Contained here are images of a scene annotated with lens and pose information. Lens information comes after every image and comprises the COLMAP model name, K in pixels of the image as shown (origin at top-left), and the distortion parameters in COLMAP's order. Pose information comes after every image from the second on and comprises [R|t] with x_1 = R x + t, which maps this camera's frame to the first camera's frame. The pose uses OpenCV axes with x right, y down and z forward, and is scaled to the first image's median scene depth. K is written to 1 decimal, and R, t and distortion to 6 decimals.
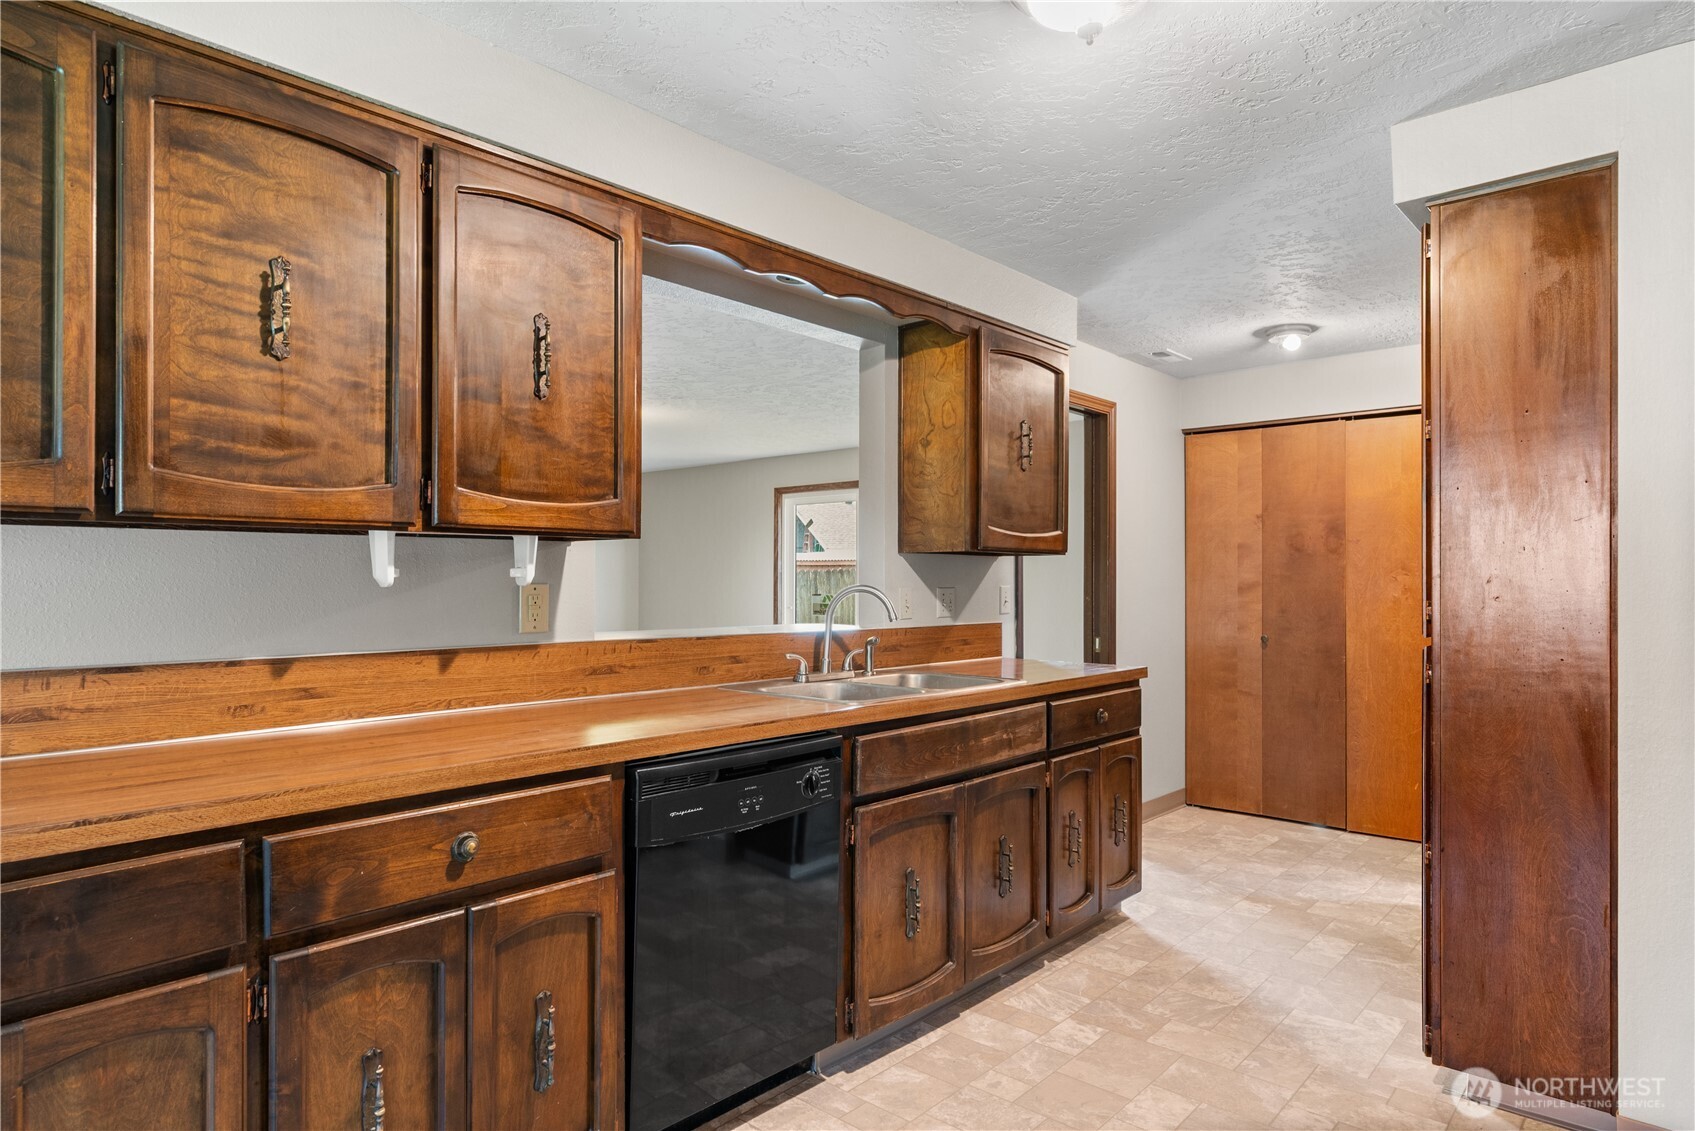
lens RADIAL K [[990.0, 0, 853.1], [0, 990.0, 574.7], [0, 0, 1]] dist [0.000804, -0.000742]
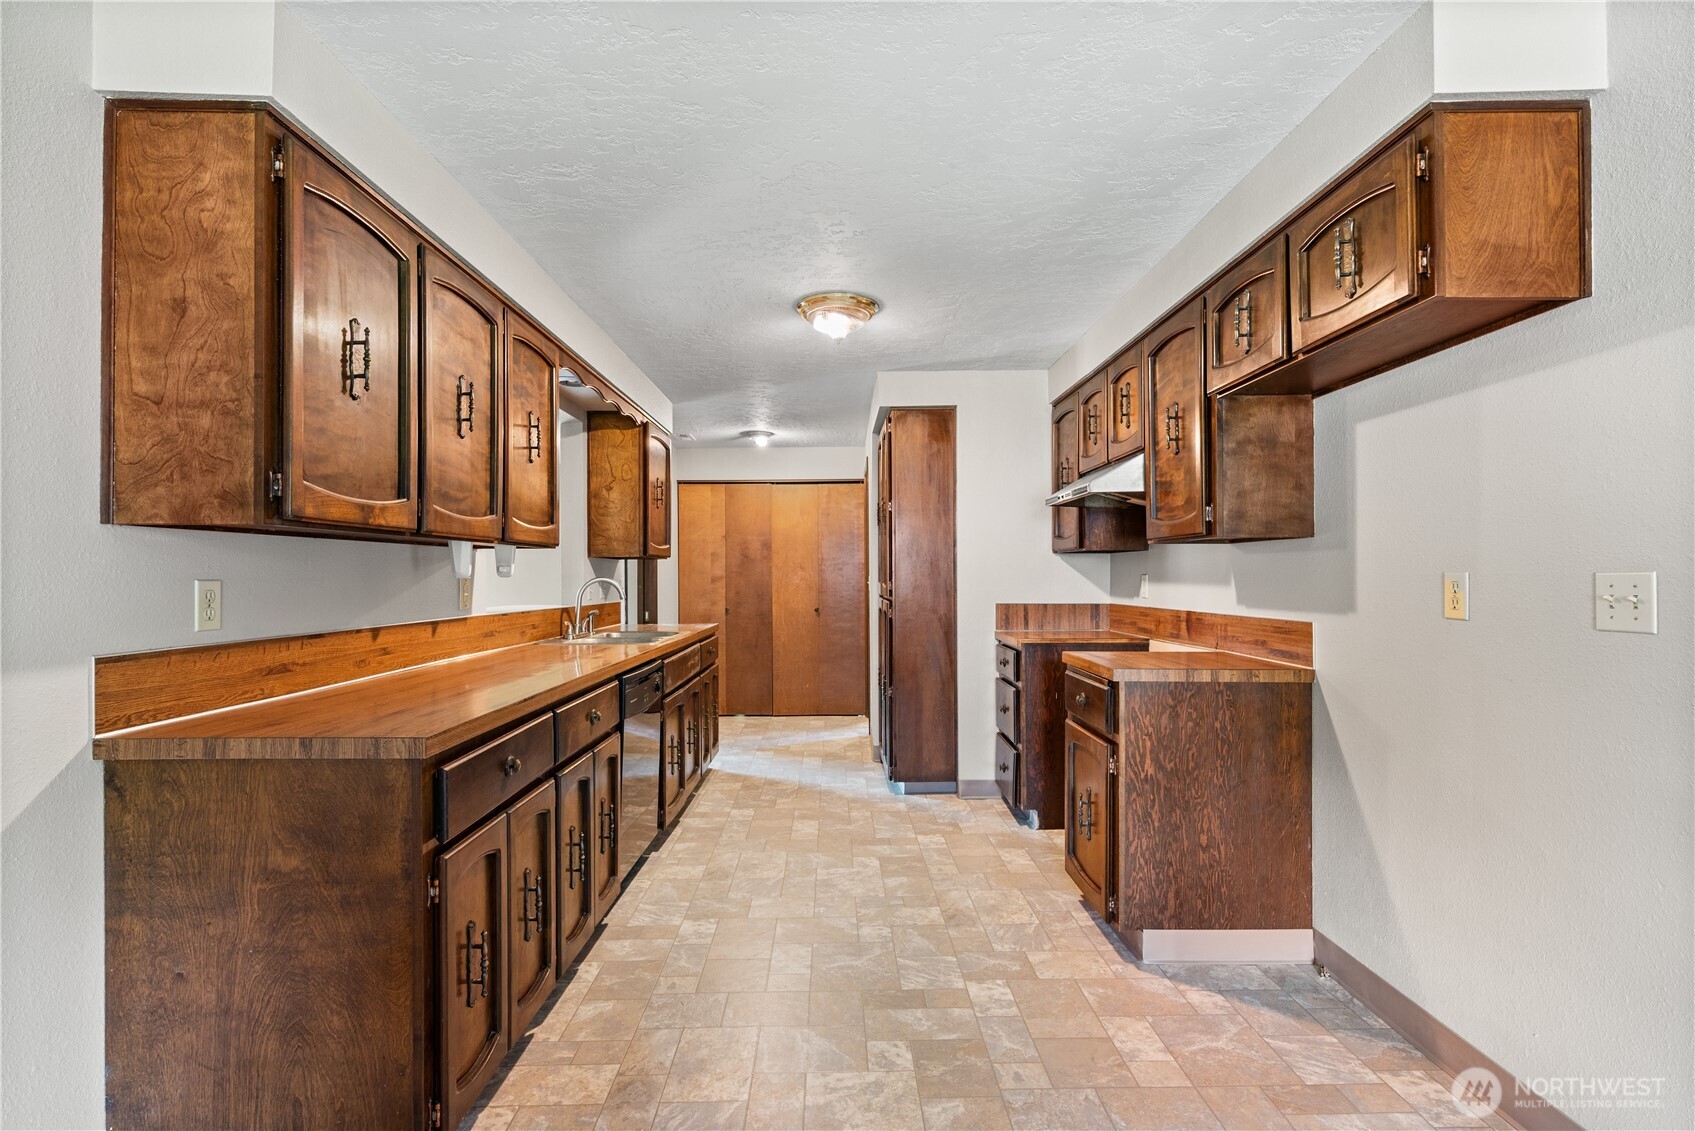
lens RADIAL K [[812.9, 0, 844.1], [0, 812.9, 570.7], [0, 0, 1]] dist [0.000253, -0.000373]
pose [[0.736685, -0.001575, 0.676234, -0.571563], [0.003684, 0.999992, -0.001685, 0.003150], [-0.676226, 0.003732, 0.736685, -0.232629]]
